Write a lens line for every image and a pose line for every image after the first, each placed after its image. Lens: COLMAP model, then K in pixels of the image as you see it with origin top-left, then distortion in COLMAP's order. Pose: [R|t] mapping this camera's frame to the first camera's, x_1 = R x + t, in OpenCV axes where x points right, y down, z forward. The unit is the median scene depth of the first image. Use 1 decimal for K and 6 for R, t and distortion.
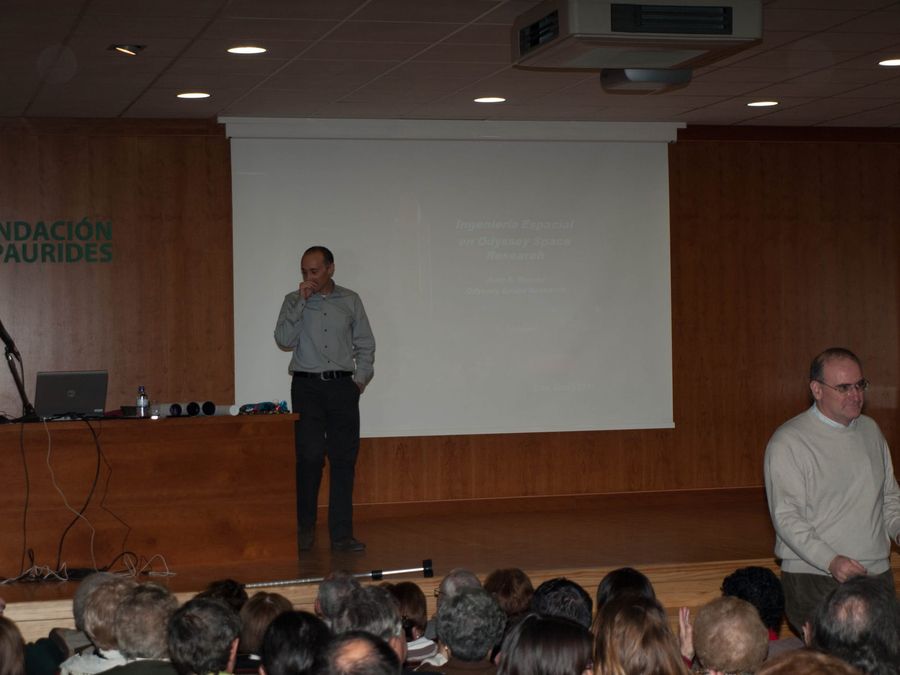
lens RADIAL K [[2114.1, 0, 446.2], [0, 2114.1, 321.1], [0, 0, 1]] dist [-0.017770, 0.000000]
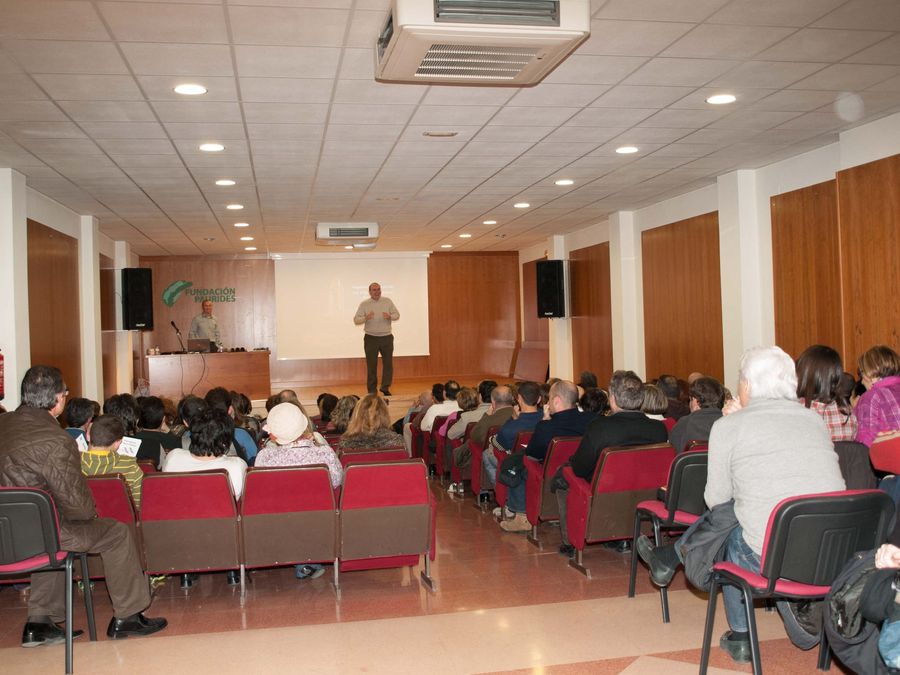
lens RADIAL K [[902.5, 0, 445.2], [0, 902.5, 320.9], [0, 0, 1]] dist [-0.082183, 0.000000]
pose [[0.995977, -0.007279, -0.089318, 0.260887], [0.008506, 0.999875, 0.013362, -0.014642], [0.089209, -0.014068, 0.995914, -0.268682]]
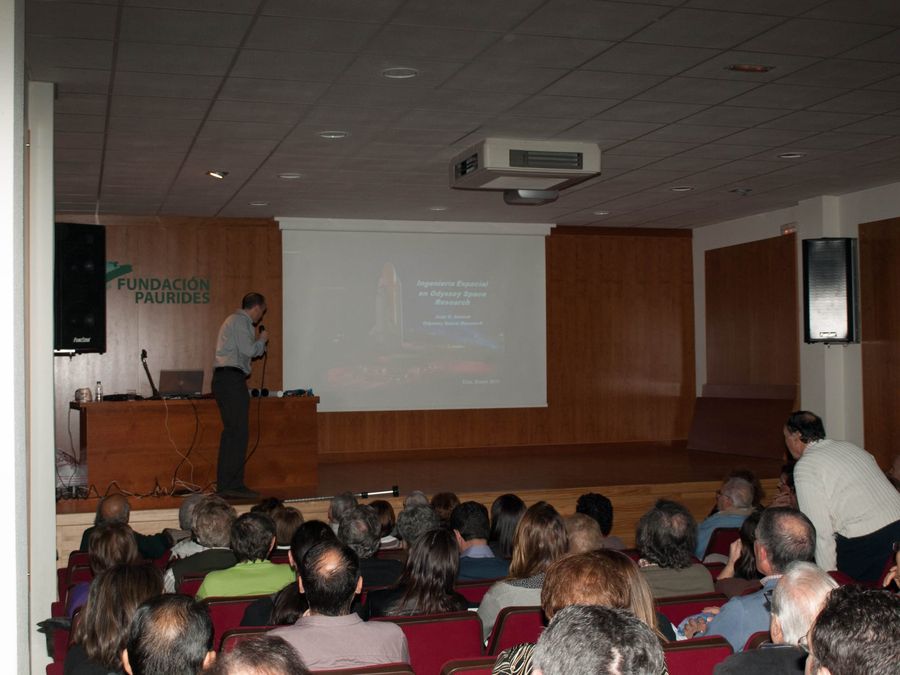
lens RADIAL K [[1227.9, 0, 446.9], [0, 1227.9, 333.5], [0, 0, 1]] dist [-0.054654, 0.000000]
pose [[0.999664, 0.010442, 0.023742, 0.005573], [-0.010303, 0.999929, -0.005966, -0.000649], [-0.023803, 0.005719, 0.999700, 0.034011]]
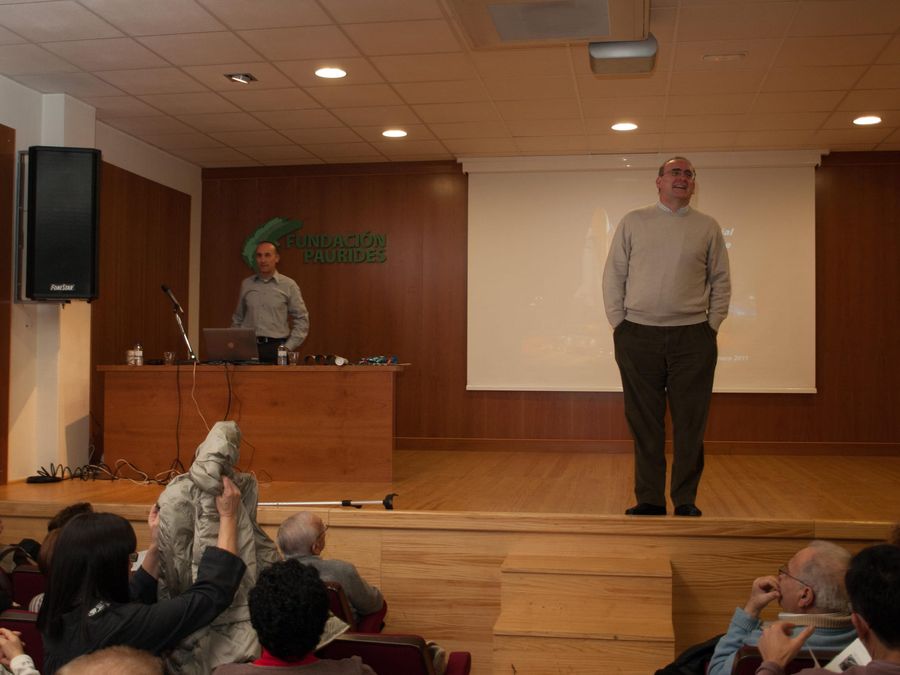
lens RADIAL K [[1037.7, 0, 447.6], [0, 1037.7, 330.8], [0, 0, 1]] dist [-0.053703, 0.000000]
pose [[0.903310, 0.013720, -0.428768, 0.185461], [-0.015515, 0.999879, -0.000690, 0.018953], [0.428707, 0.007276, 0.903414, 0.378795]]
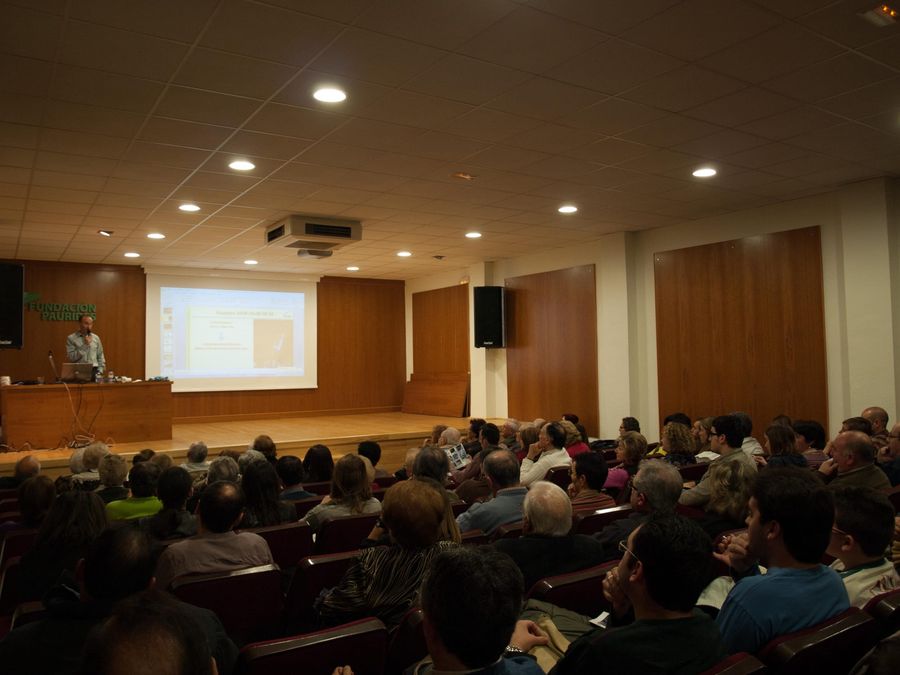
lens RADIAL K [[723.4, 0, 441.7], [0, 723.4, 330.2], [0, 0, 1]] dist [-0.074794, 0.019162]
pose [[0.955980, 0.021098, 0.292673, -0.012173], [-0.012192, 0.999406, -0.032223, 0.005321], [-0.293180, 0.027236, 0.955669, 0.074992]]
